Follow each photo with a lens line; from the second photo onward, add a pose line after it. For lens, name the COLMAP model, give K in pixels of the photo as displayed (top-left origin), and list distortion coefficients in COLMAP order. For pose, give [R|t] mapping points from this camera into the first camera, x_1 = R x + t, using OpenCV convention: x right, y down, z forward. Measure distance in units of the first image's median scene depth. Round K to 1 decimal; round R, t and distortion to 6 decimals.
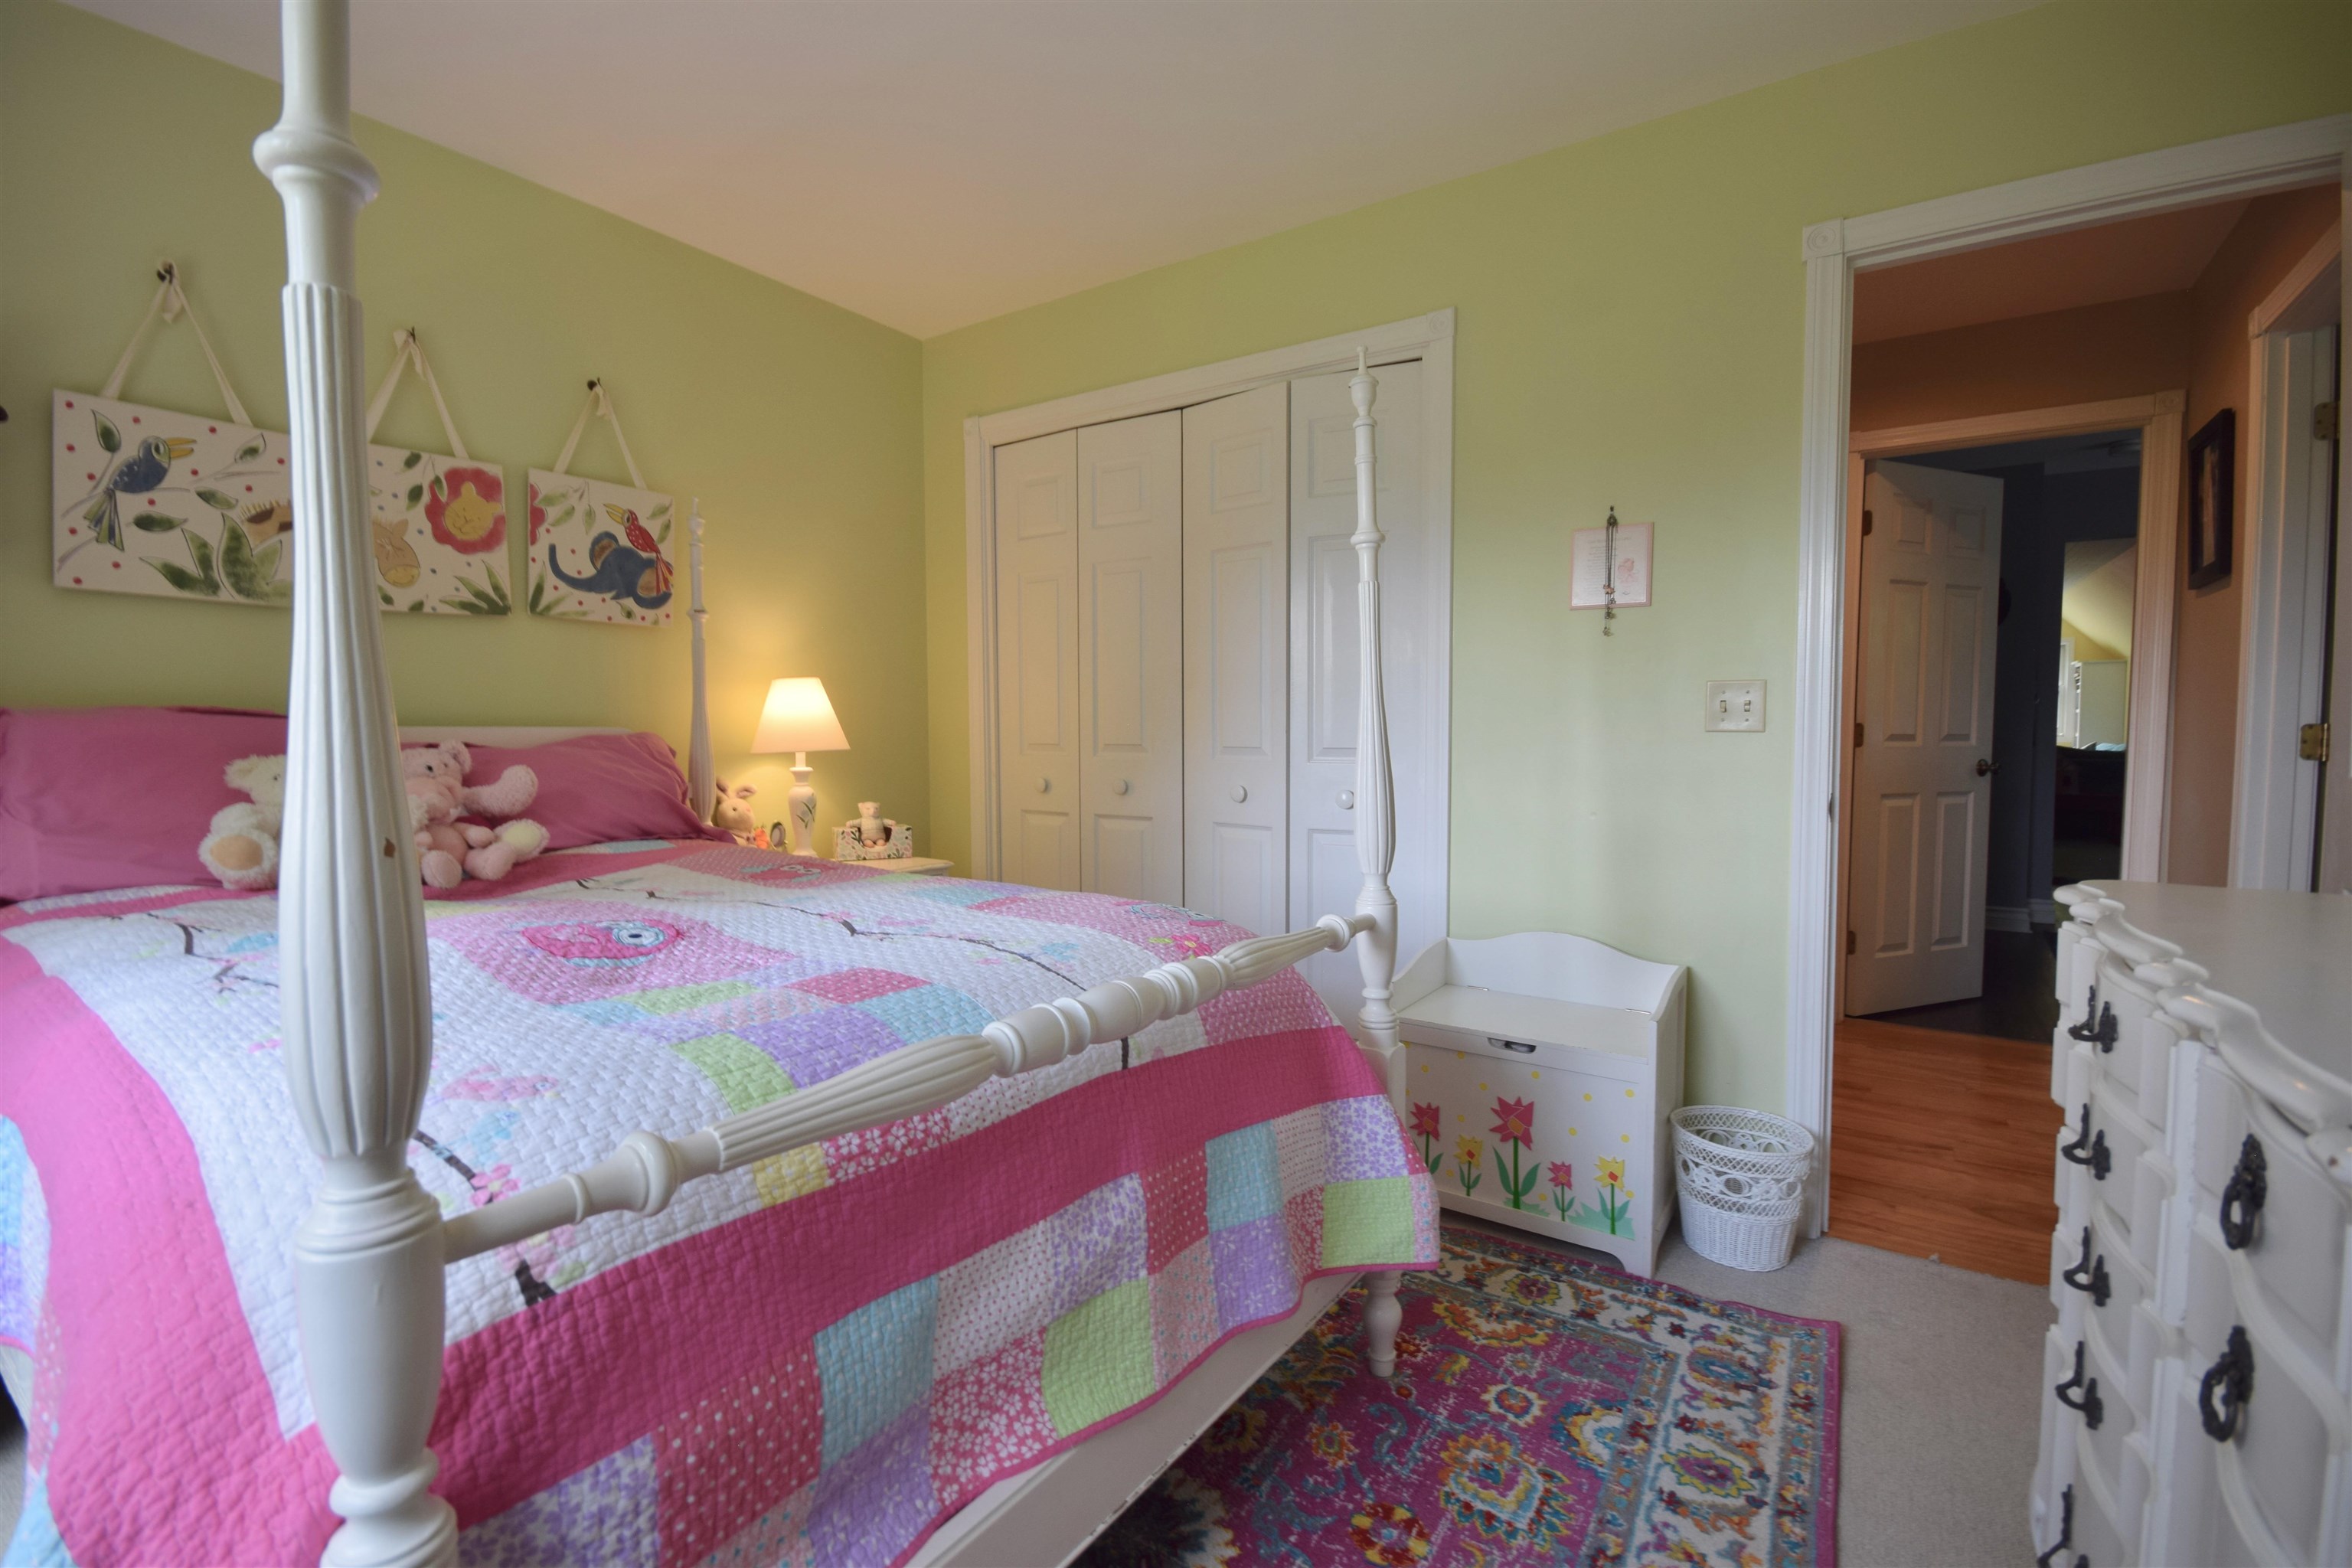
lens RADIAL K [[1048.2, 0, 1173.6], [0, 1048.2, 783.0], [0, 0, 1]] dist [0.004527, -0.007198]
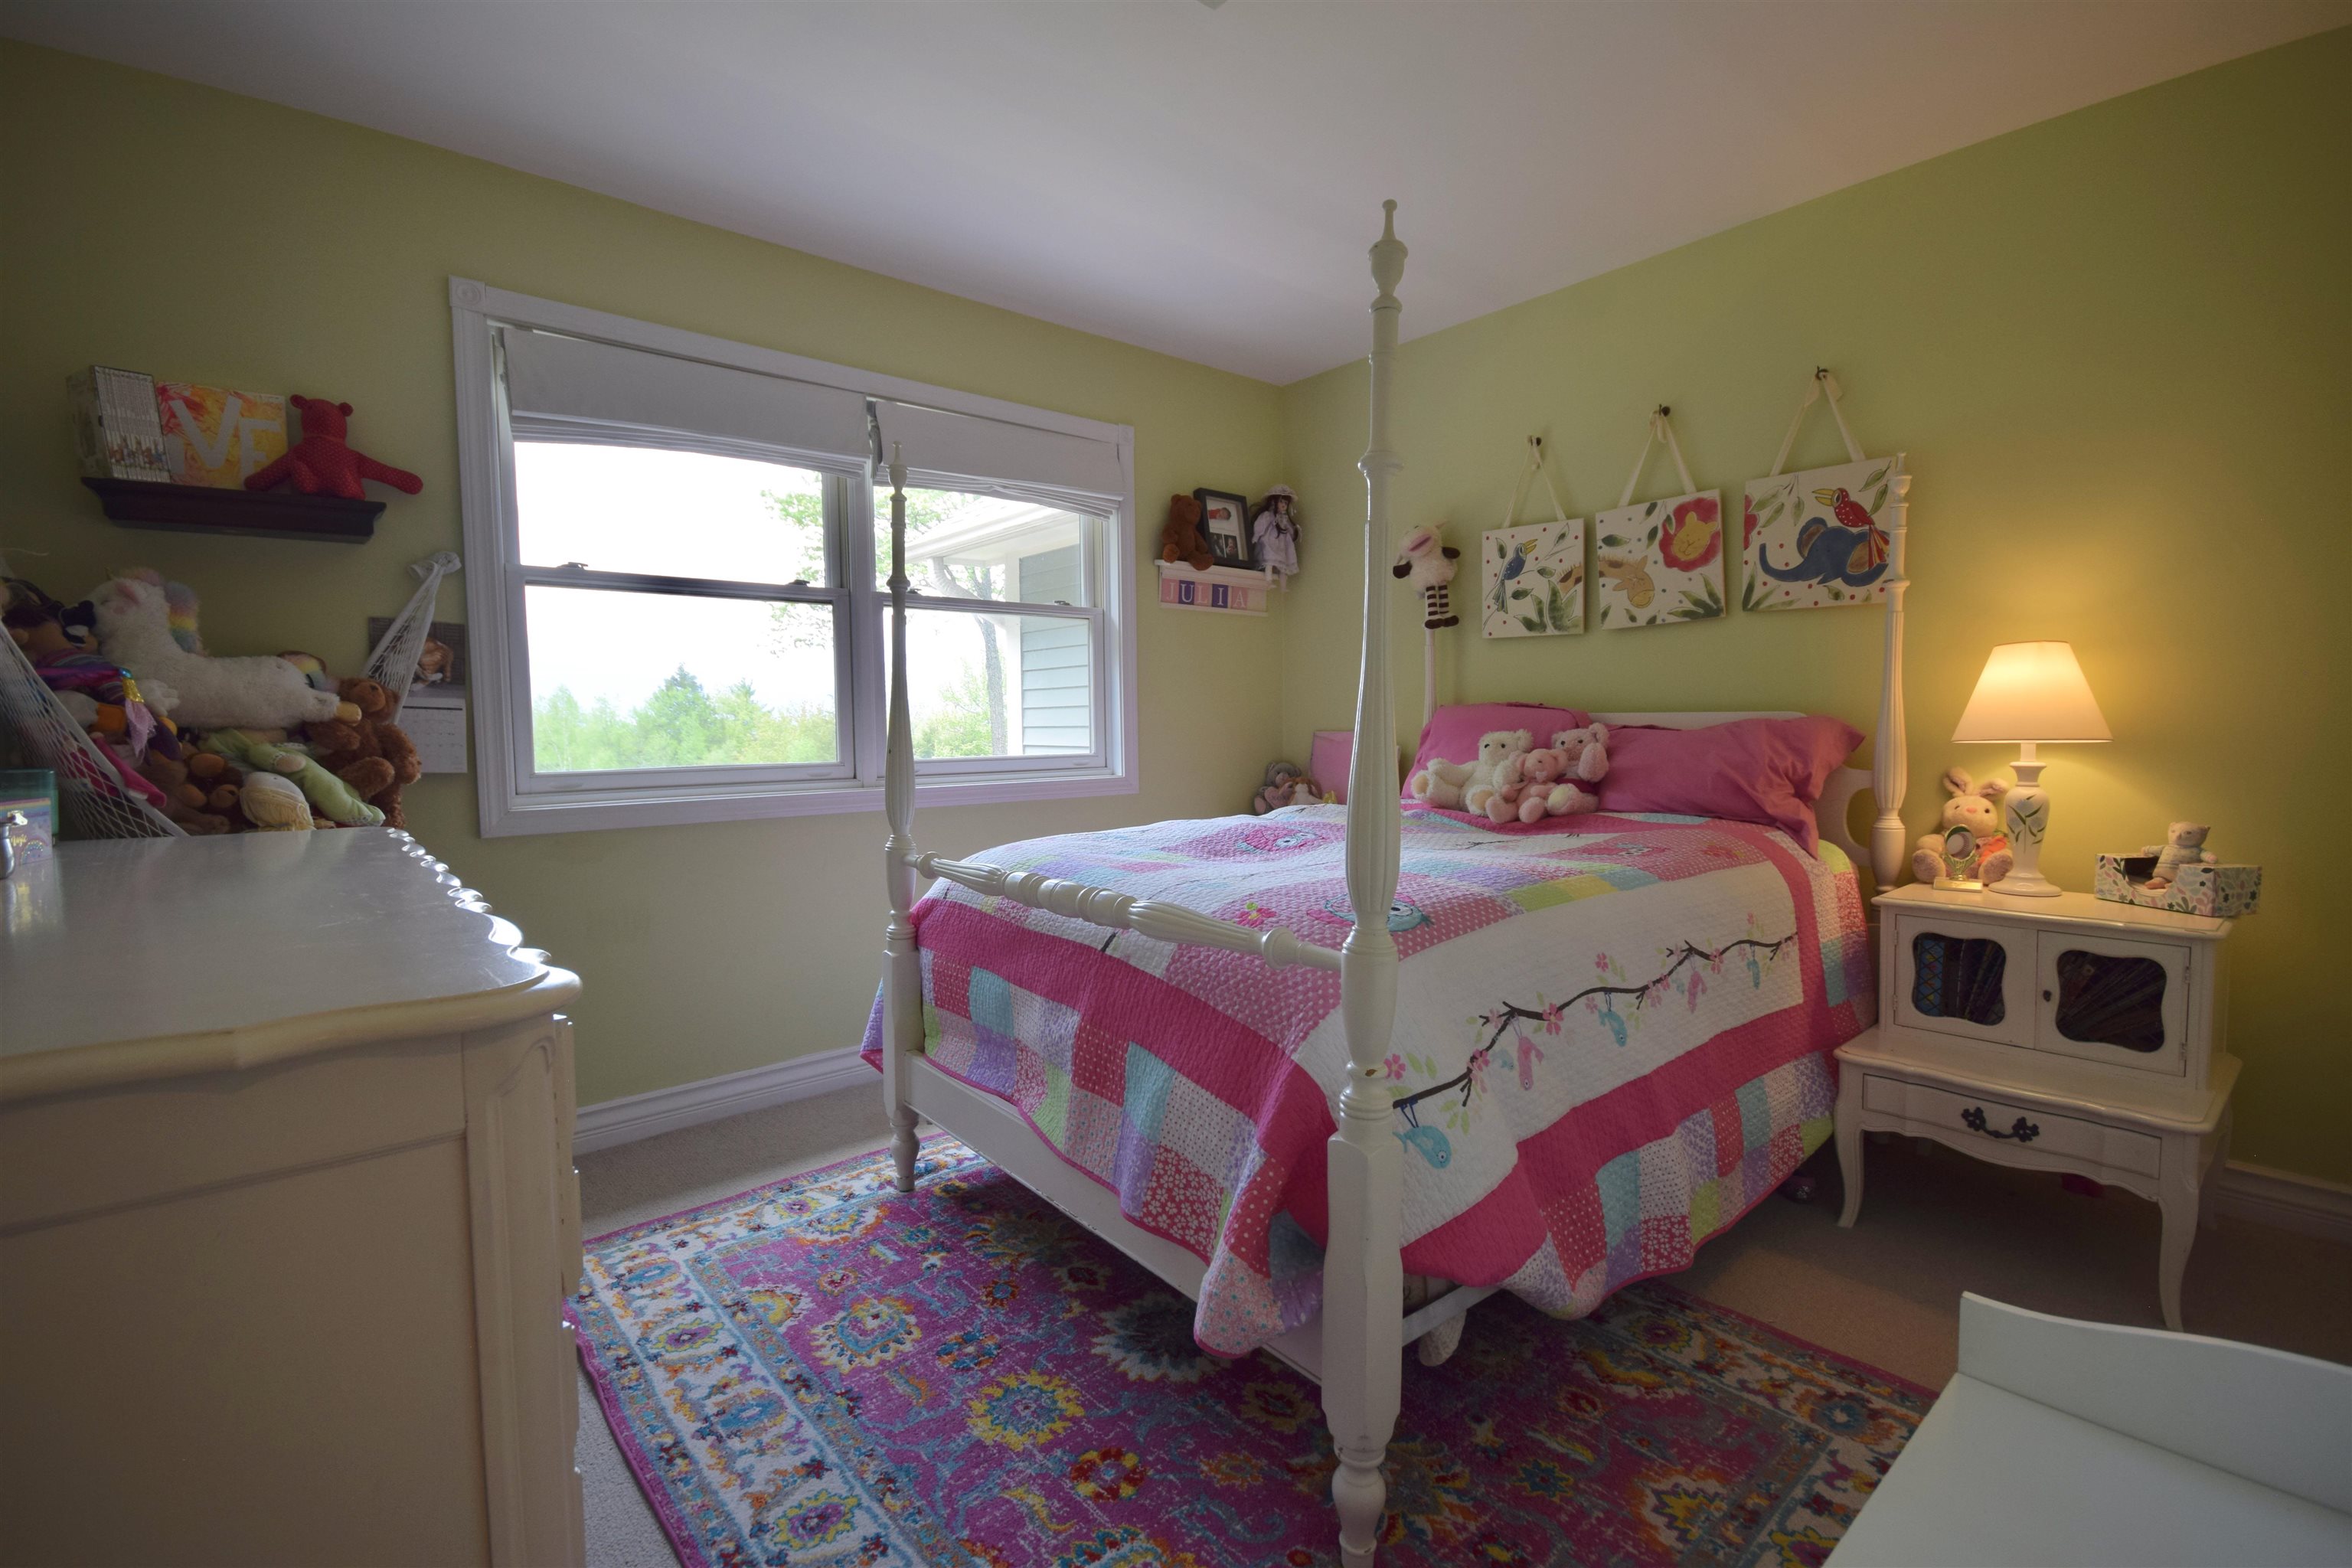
lens RADIAL K [[1048.2, 0, 1174.4], [0, 1048.2, 786.6], [0, 0, 1]] dist [0.004527, -0.007198]
pose [[-0.278835, 0.064692, -0.958158, 0.694125], [-0.040070, 0.996076, 0.078913, -0.040306], [0.959503, 0.060397, -0.275149, 0.784392]]
